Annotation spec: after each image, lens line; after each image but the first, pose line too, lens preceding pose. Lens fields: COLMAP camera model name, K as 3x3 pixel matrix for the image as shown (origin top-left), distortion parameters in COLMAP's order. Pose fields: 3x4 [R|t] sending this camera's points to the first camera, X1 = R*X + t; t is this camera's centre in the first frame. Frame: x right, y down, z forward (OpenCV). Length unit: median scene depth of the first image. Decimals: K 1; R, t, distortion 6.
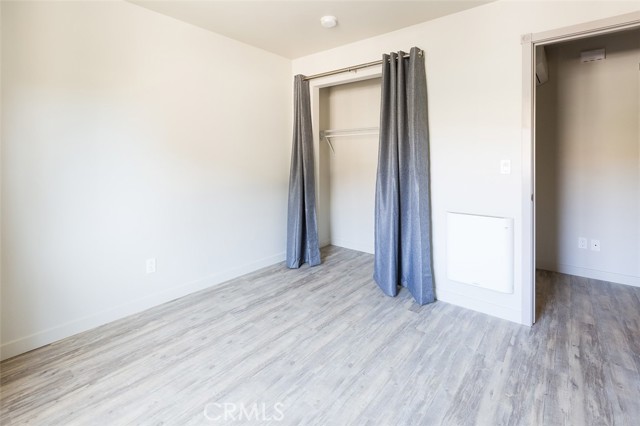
lens RADIAL K [[301.5, 0, 315.4], [0, 301.5, 215.7], [0, 0, 1]] dist [-0.036616, 0.001065]
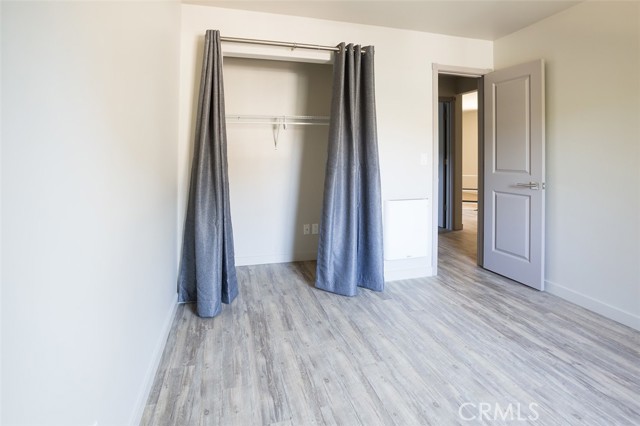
lens RADIAL K [[301.5, 0, 316.6], [0, 301.5, 211.0], [0, 0, 1]] dist [-0.036616, 0.001065]
pose [[0.569099, -0.156925, 0.807156, -0.651334], [0.140589, 0.985736, 0.092519, -0.130343], [-0.810161, 0.060825, 0.583043, 0.571556]]
